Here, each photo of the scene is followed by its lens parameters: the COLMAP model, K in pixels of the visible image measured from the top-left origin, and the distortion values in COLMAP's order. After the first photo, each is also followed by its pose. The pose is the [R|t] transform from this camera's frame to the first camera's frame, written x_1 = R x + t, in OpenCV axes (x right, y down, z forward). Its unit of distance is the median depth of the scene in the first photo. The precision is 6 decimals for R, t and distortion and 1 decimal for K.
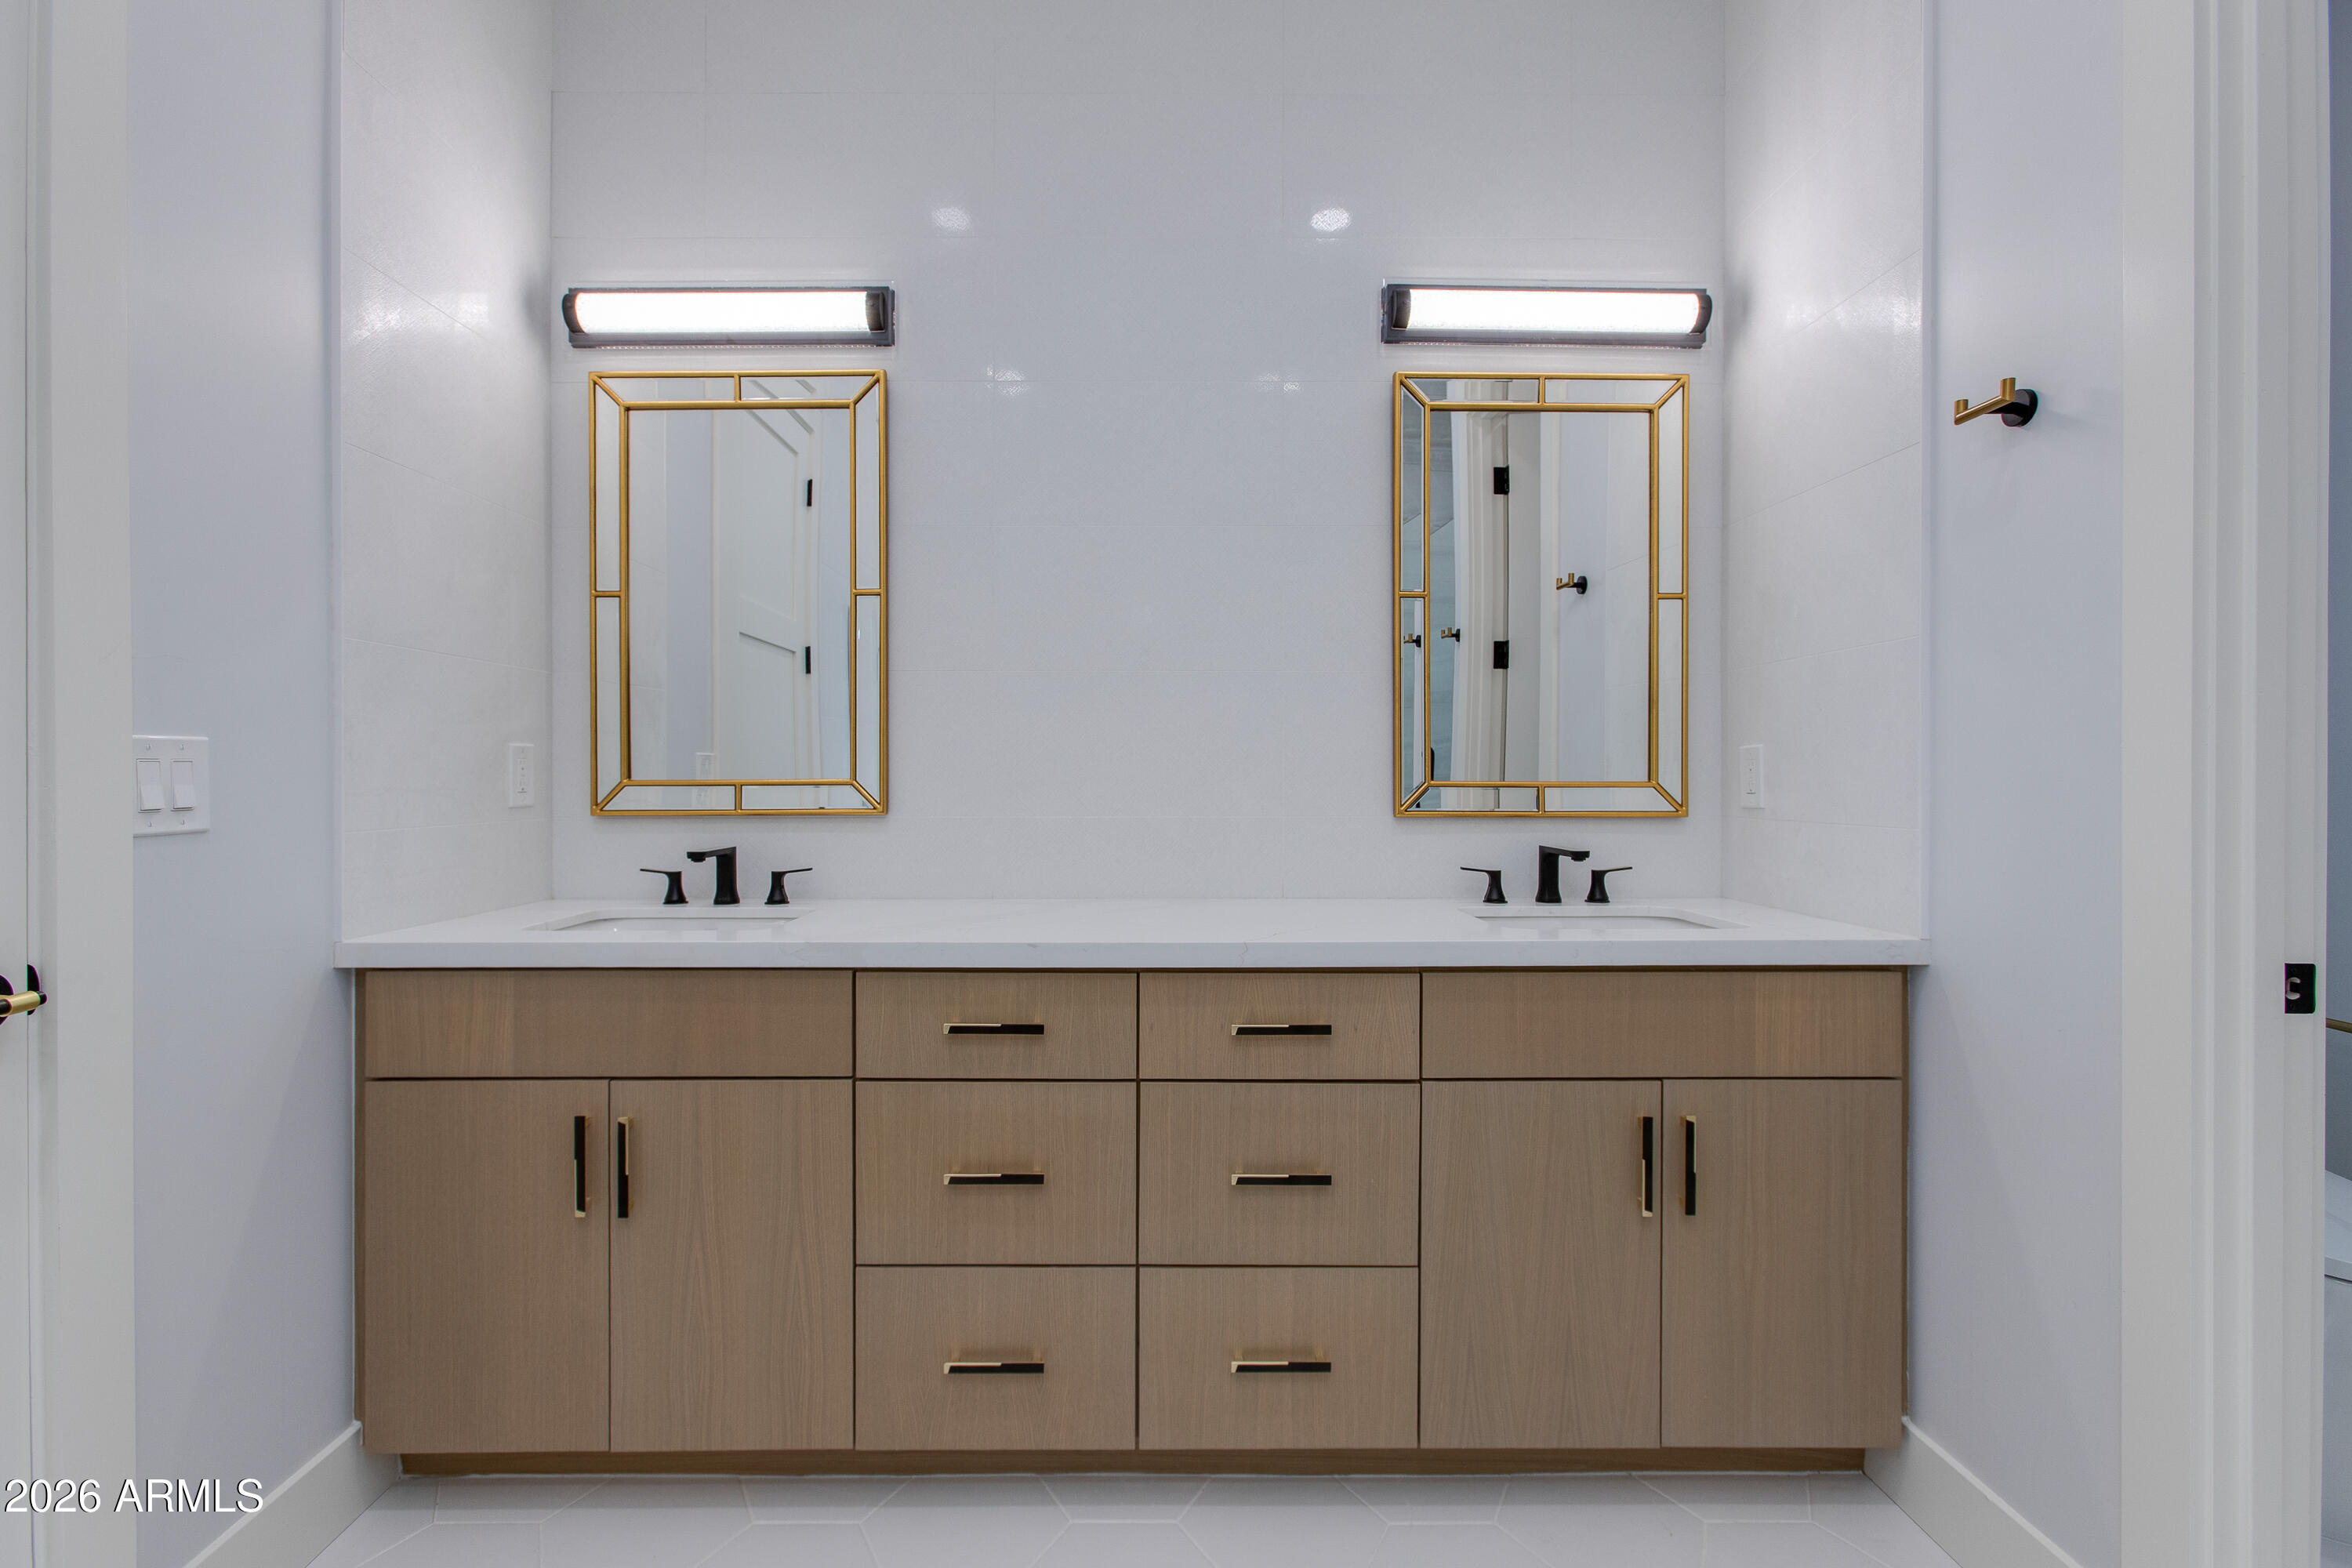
lens RADIAL K [[1098.1, 0, 1169.6], [0, 1098.1, 801.5], [0, 0, 1]] dist [0.002560, 0.000465]
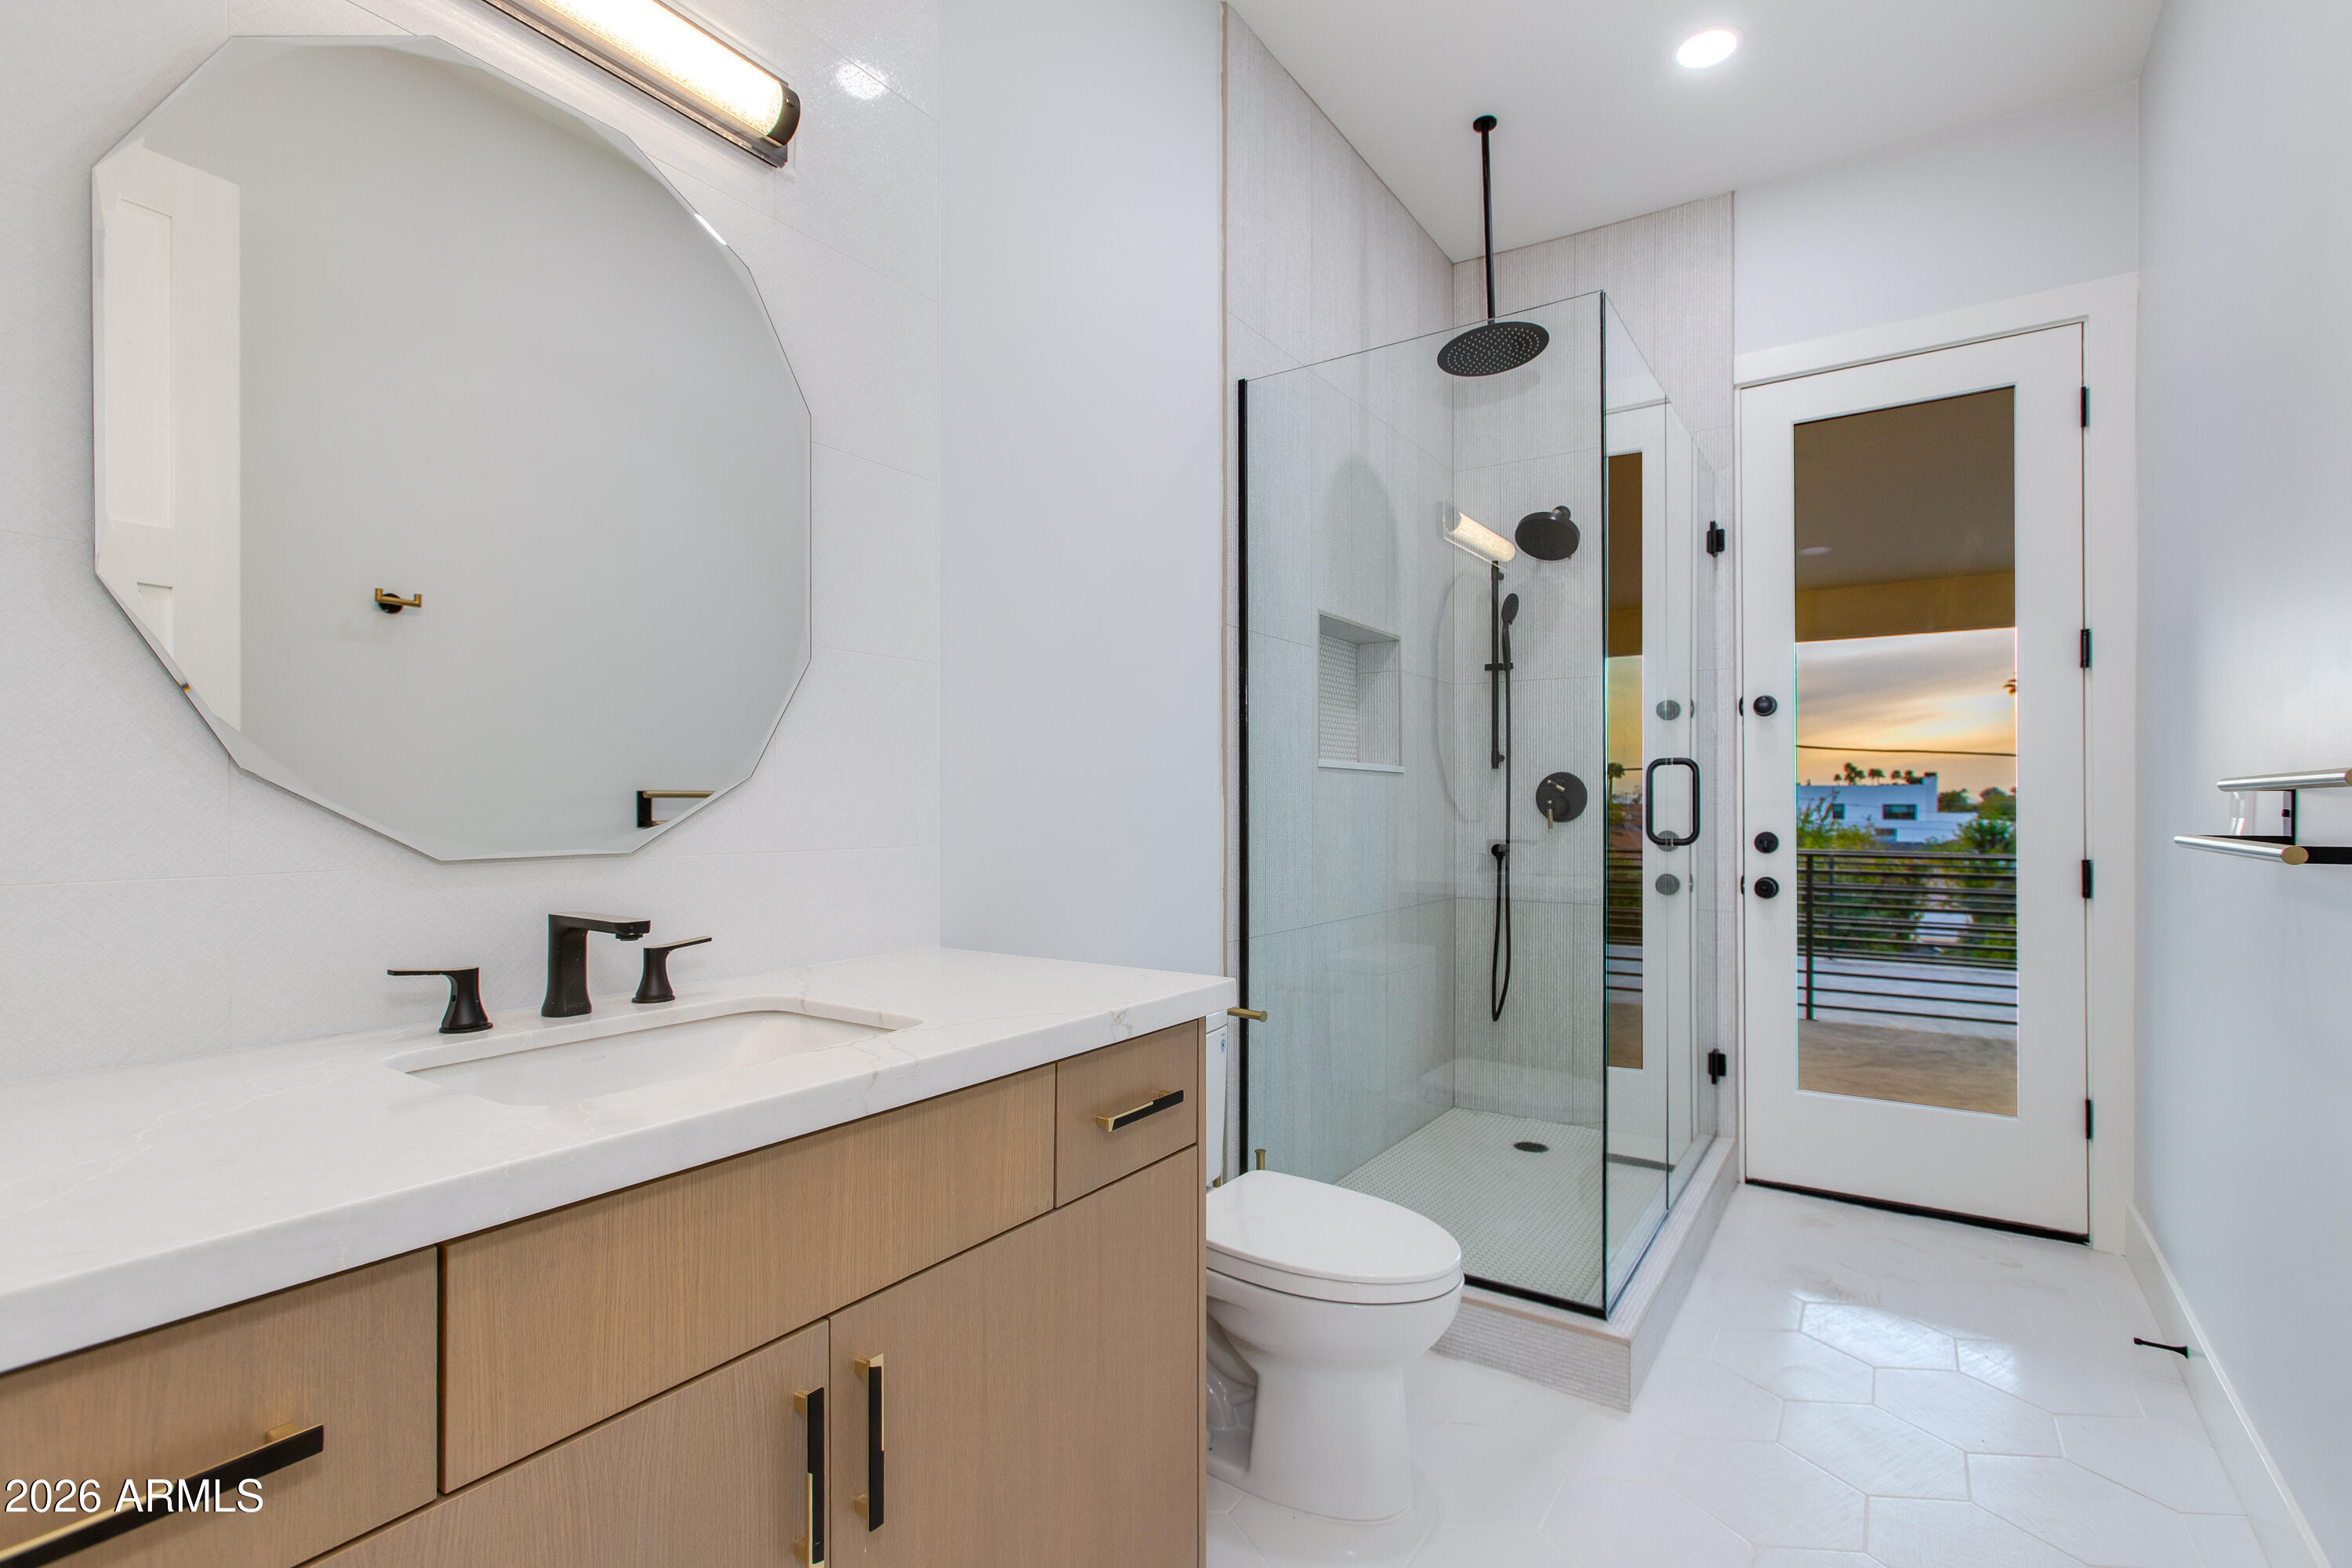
lens RADIAL K [[1098.1, 0, 1169.6], [0, 1098.1, 801.5], [0, 0, 1]] dist [0.002560, 0.000465]
pose [[0.565510, 0.005972, 0.824719, 0.060233], [0.011146, 0.999827, -0.014883, -0.003502], [-0.824666, 0.017608, 0.565346, 0.439759]]
